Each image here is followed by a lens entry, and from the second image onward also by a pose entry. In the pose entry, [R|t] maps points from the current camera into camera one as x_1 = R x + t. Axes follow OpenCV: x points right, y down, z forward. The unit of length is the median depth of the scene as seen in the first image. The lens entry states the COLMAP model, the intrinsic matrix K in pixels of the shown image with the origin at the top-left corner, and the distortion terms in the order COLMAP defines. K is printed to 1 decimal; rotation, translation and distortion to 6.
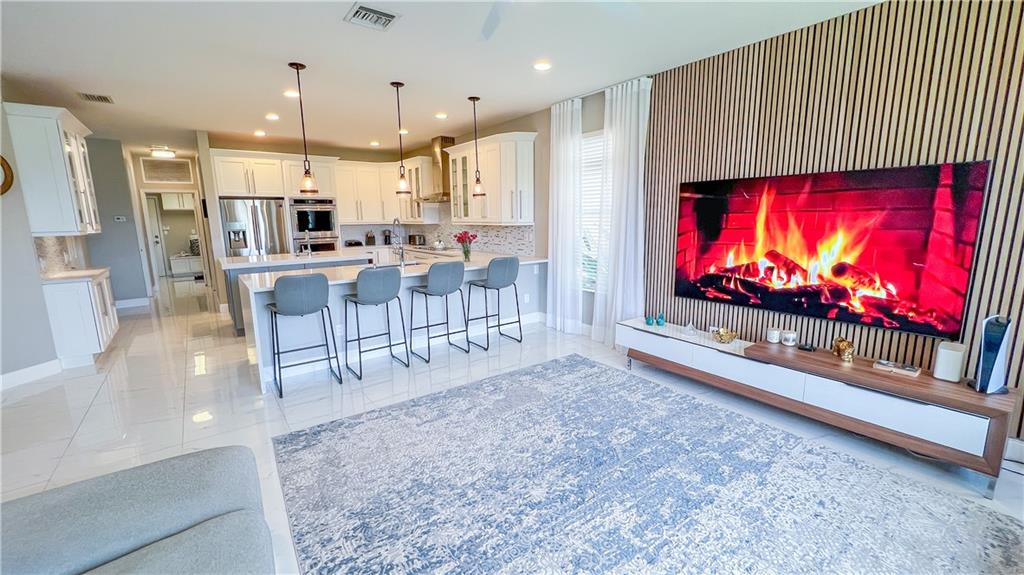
lens RADIAL K [[405.8, 0, 512.2], [0, 405.8, 285.3], [0, 0, 1]] dist [-0.001875, 0.000089]
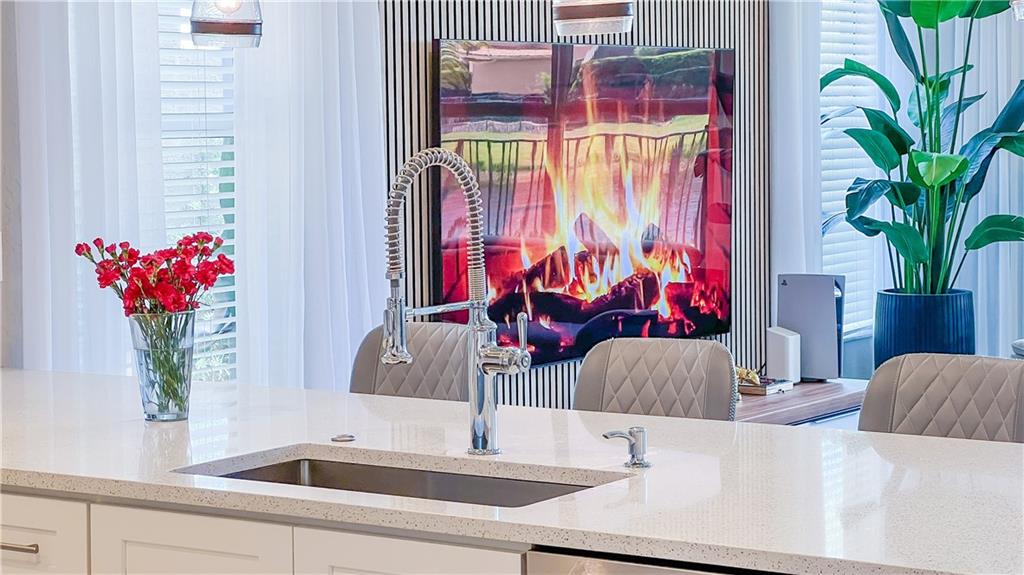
lens RADIAL K [[2271.4, 0, 511.9], [0, 2271.4, 287.1], [0, 0, 1]] dist [0.024539, 0.212422]
pose [[-0.306882, -0.056263, 0.950083, -1.613945], [0.180236, 0.976752, 0.116059, -0.301934], [-0.934526, 0.206856, -0.289607, 1.771443]]
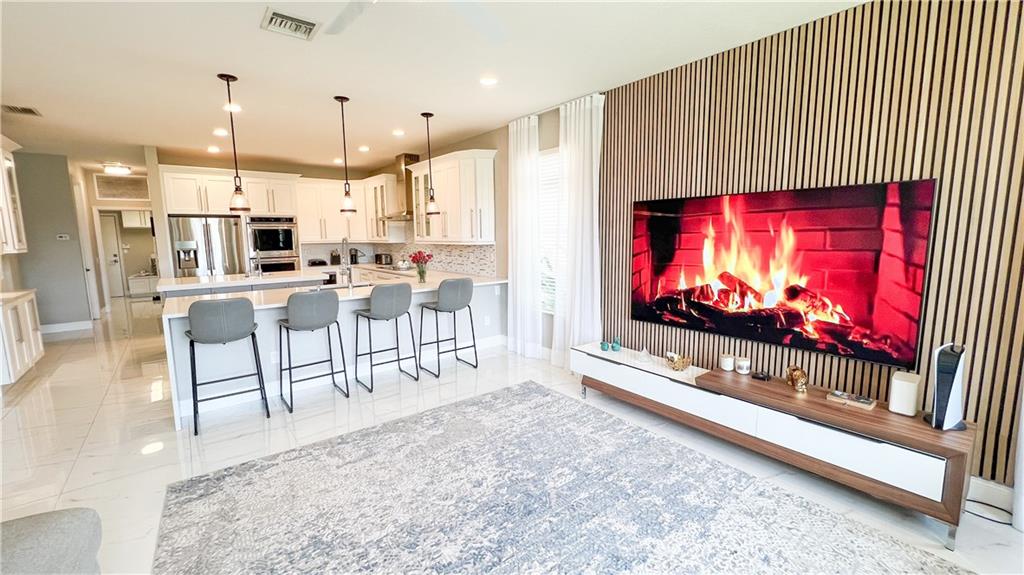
lens RADIAL K [[405.8, 0, 512.2], [0, 405.8, 285.3], [0, 0, 1]] dist [-0.001875, 0.000089]
pose [[0.999631, -0.002294, 0.027071, 0.116014], [0.003466, 0.999055, -0.043316, -0.015699], [-0.026946, 0.043394, 0.998695, 0.065128]]
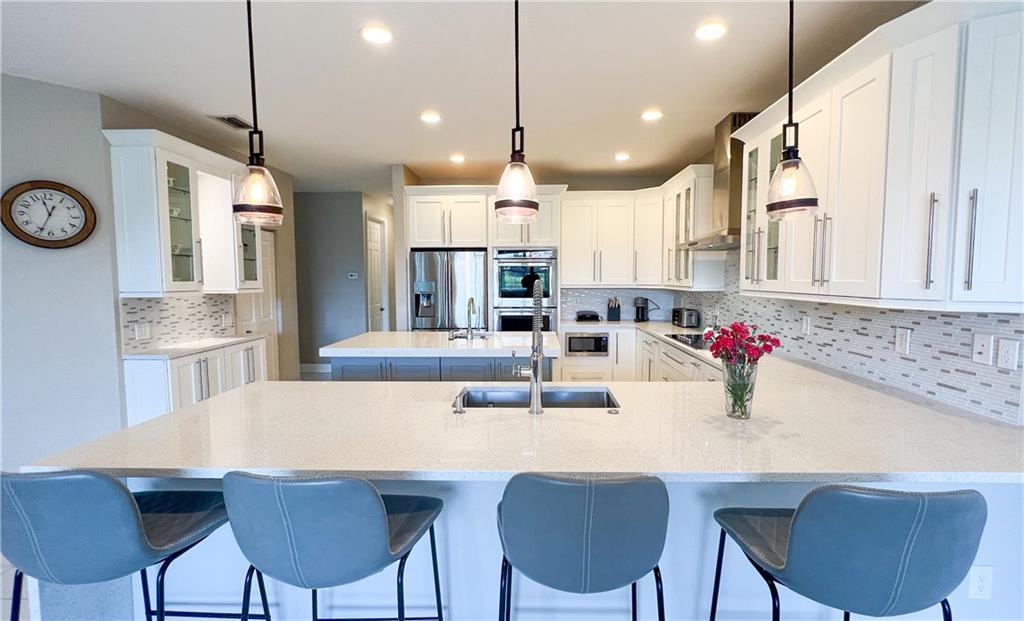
lens RADIAL K [[451.8, 0, 530.0], [0, 451.8, 308.0], [0, 0, 1]] dist [0.000753, 0.000078]
pose [[0.781317, 0.053530, -0.621835, -0.034211], [-0.113409, 0.991906, -0.057107, -0.163391], [0.613745, 0.115140, 0.781063, 0.945247]]
